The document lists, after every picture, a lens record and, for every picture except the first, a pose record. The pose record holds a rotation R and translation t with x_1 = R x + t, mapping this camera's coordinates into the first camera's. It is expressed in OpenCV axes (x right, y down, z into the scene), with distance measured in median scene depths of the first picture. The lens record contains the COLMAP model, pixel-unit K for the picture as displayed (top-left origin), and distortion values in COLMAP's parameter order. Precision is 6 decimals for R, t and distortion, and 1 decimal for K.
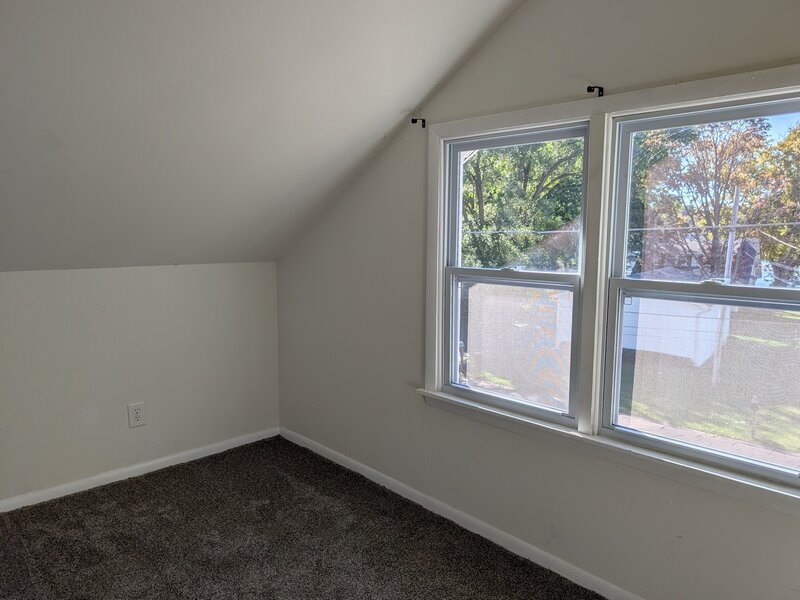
lens RADIAL K [[562.8, 0, 398.1], [0, 562.8, 303.8], [0, 0, 1]] dist [0.001923, -0.001910]
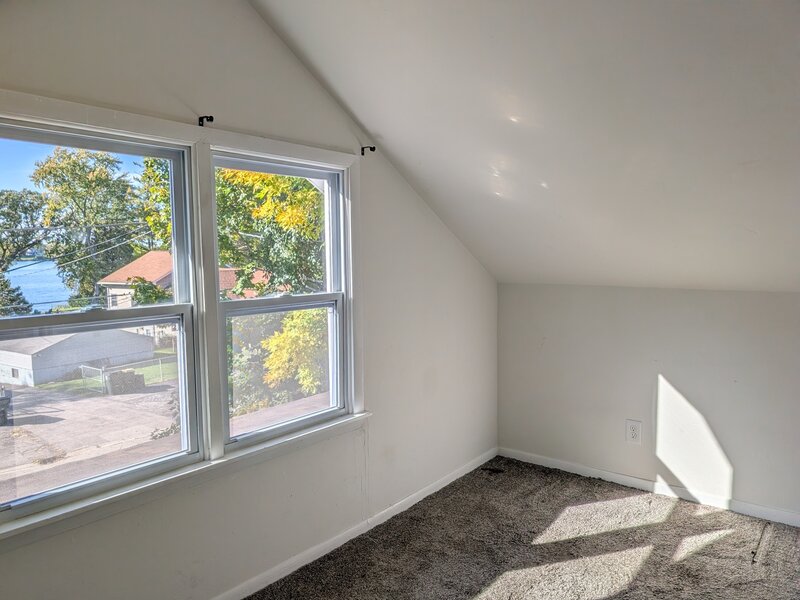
lens RADIAL K [[562.8, 0, 398.1], [0, 562.8, 303.8], [0, 0, 1]] dist [0.001923, -0.001910]
pose [[-0.095133, -0.082867, 0.992009, -0.666325], [0.149523, 0.984034, 0.096540, -0.088292], [-0.984171, 0.157512, -0.081224, 0.723287]]
